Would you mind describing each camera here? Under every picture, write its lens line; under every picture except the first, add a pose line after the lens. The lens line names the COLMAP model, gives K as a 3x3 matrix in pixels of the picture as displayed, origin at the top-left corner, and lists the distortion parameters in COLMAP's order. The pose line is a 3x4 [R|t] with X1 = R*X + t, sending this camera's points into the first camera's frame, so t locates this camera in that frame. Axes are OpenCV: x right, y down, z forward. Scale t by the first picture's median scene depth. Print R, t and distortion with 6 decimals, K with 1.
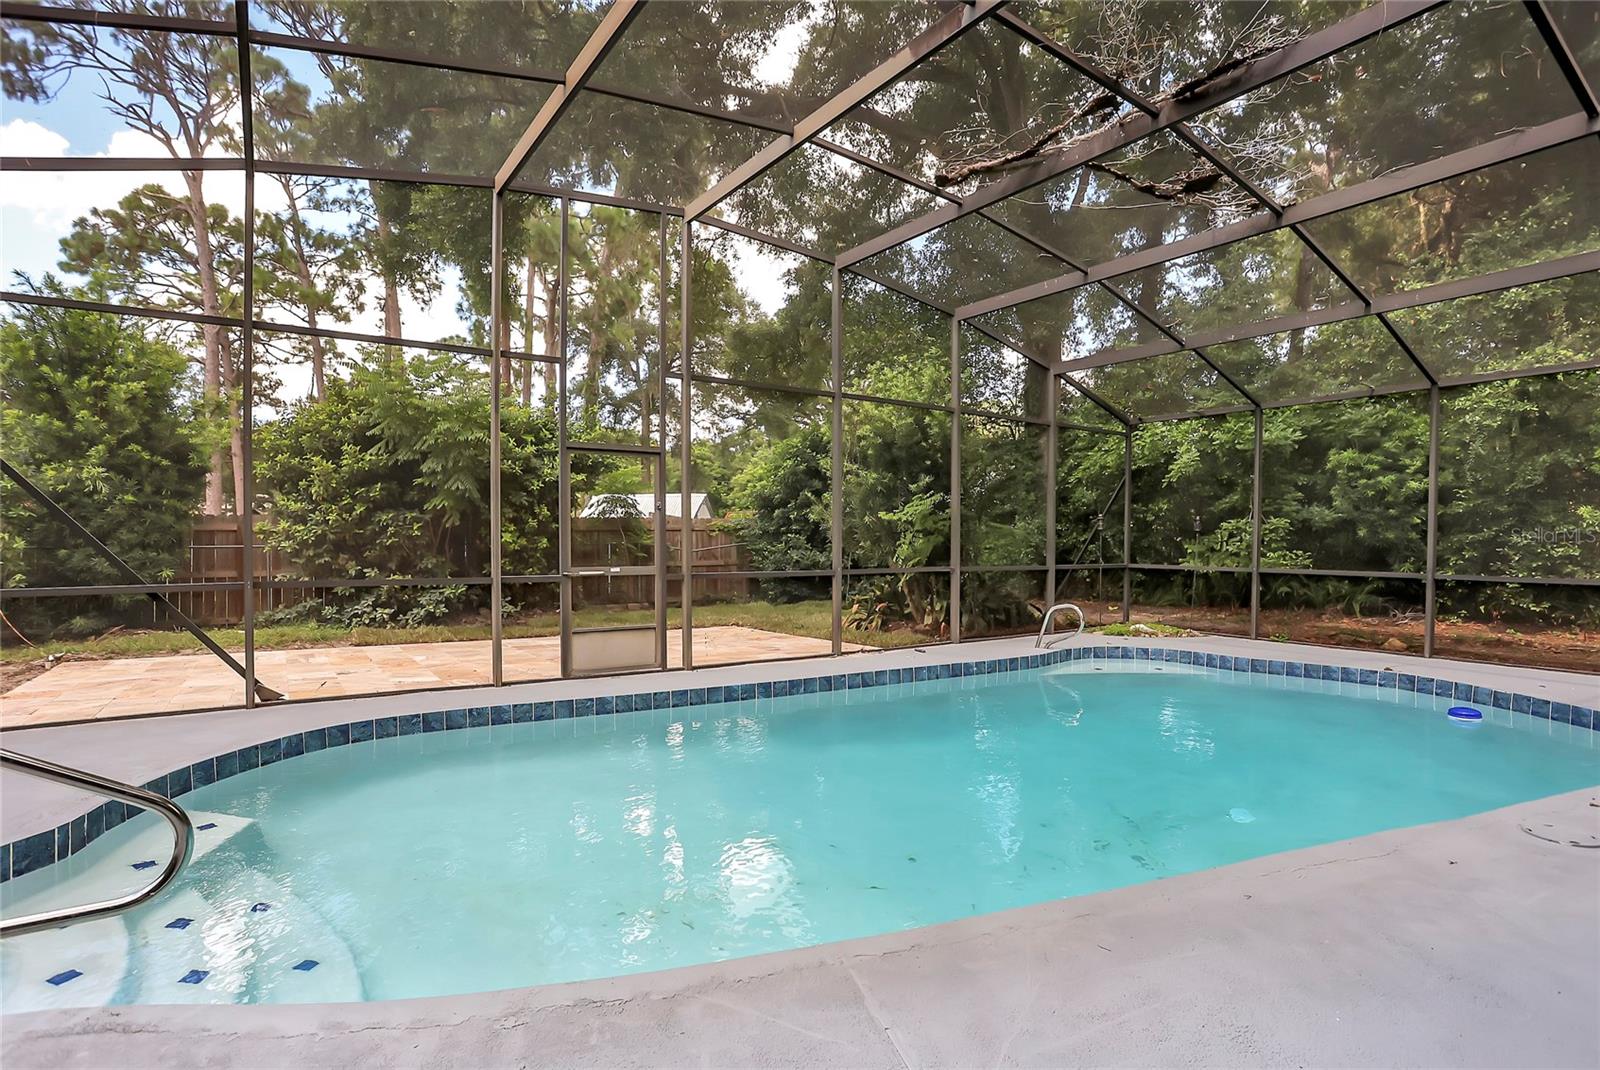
lens RADIAL K [[811.2, 0, 764.9], [0, 811.2, 537.3], [0, 0, 1]] dist [-0.029022, 0.002140]
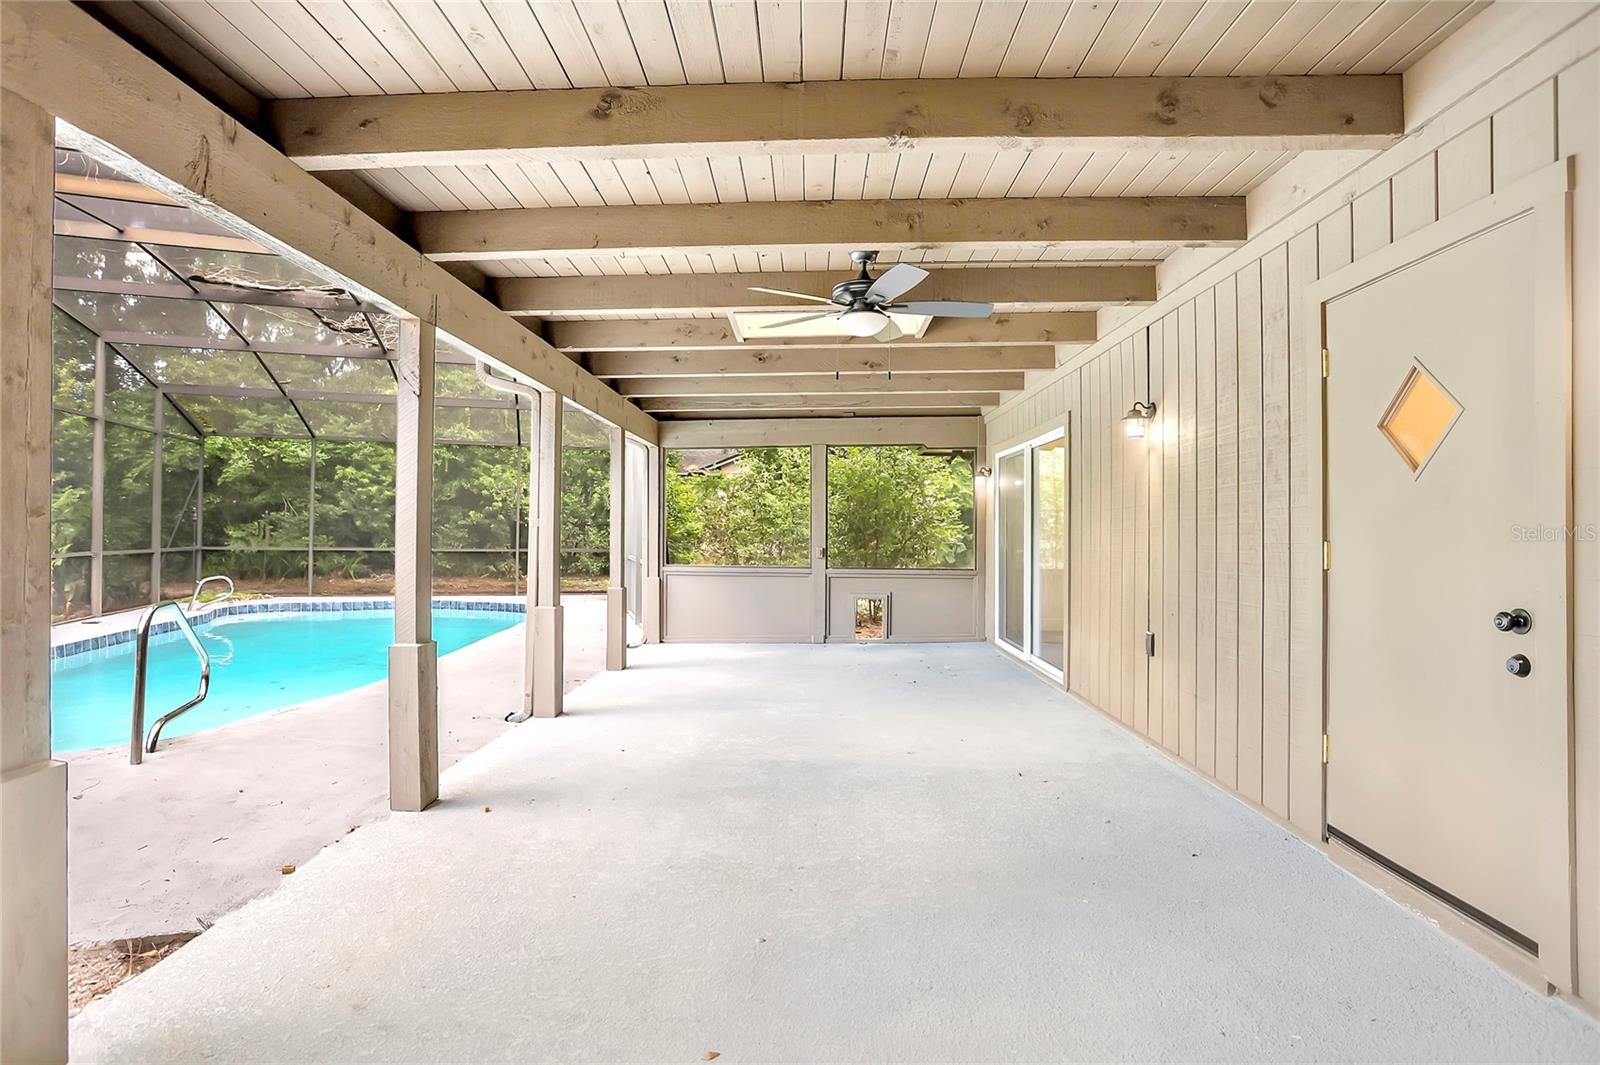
lens RADIAL K [[811.2, 0, 764.9], [0, 811.2, 534.8], [0, 0, 1]] dist [-0.029022, 0.002140]
pose [[0.330382, -0.007389, 0.943819, -0.474407], [-0.011480, 0.999864, 0.011847, -0.010994], [-0.943778, -0.014749, 0.330252, -0.254312]]
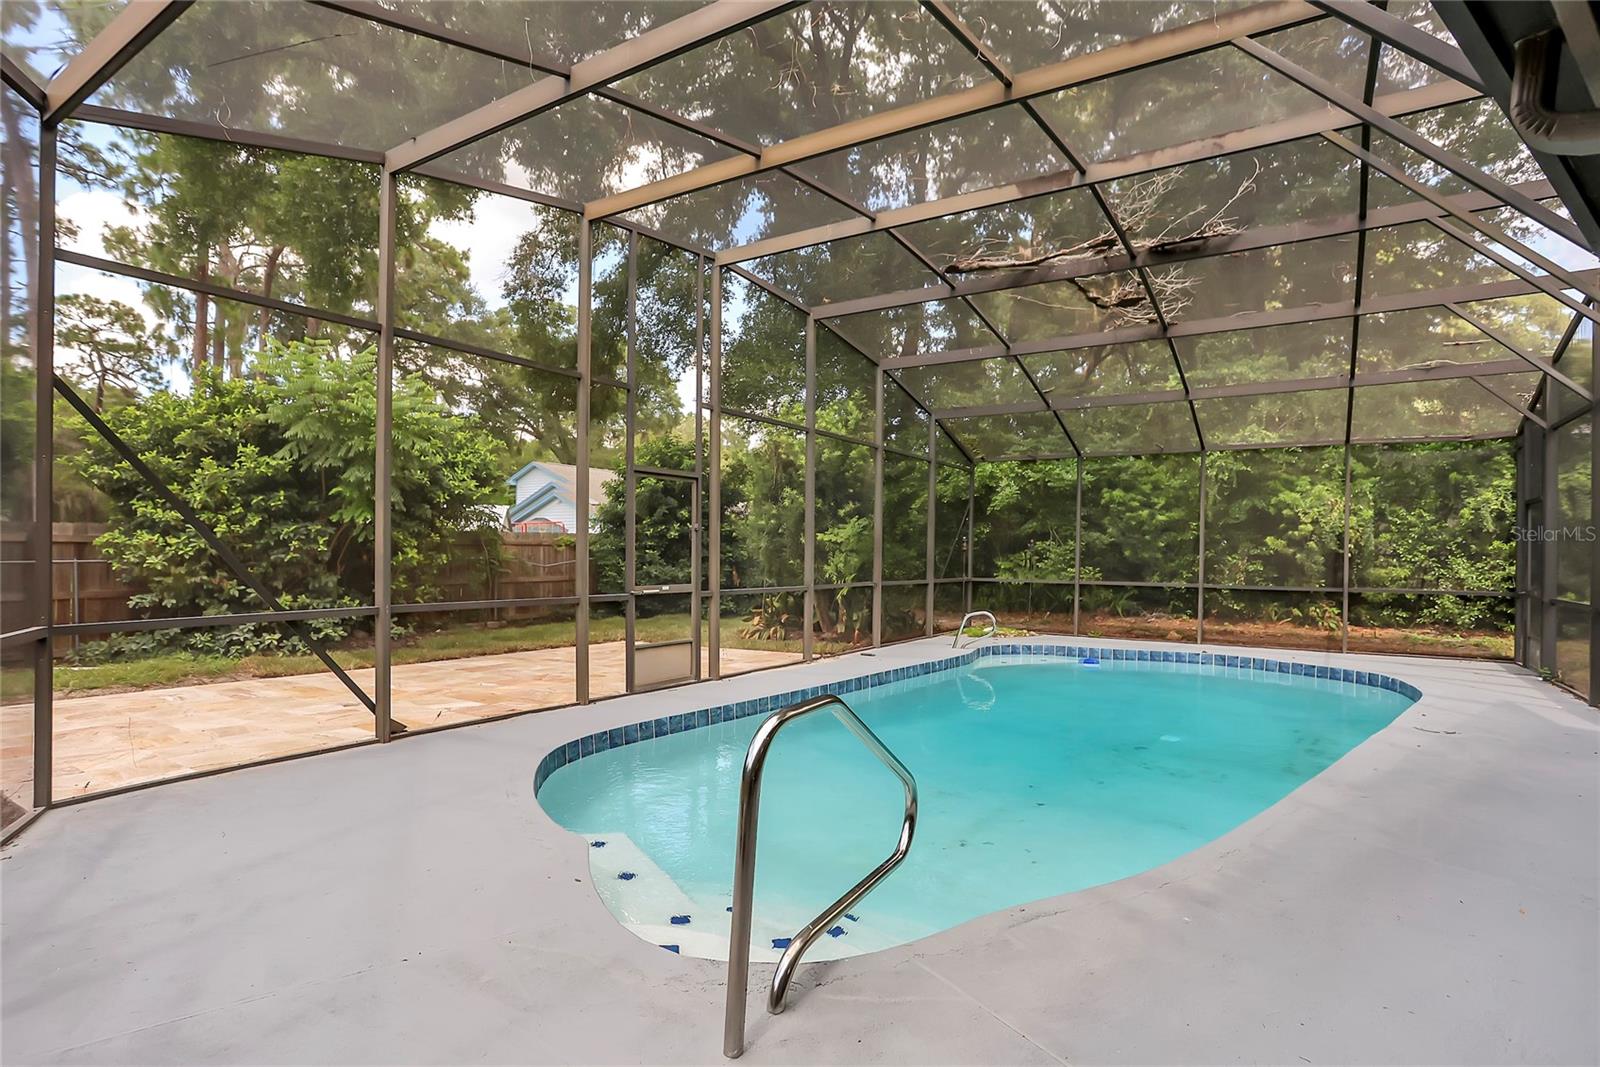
lens RADIAL K [[816.6, 0, 805.1], [0, 816.6, 537.2], [0, 0, 1]] dist [-0.029463, 0.000073]
pose [[0.921109, 0.013165, 0.389082, -0.283067], [-0.007518, 0.999843, -0.016032, -0.006846], [-0.389232, 0.011842, 0.921063, -0.032322]]
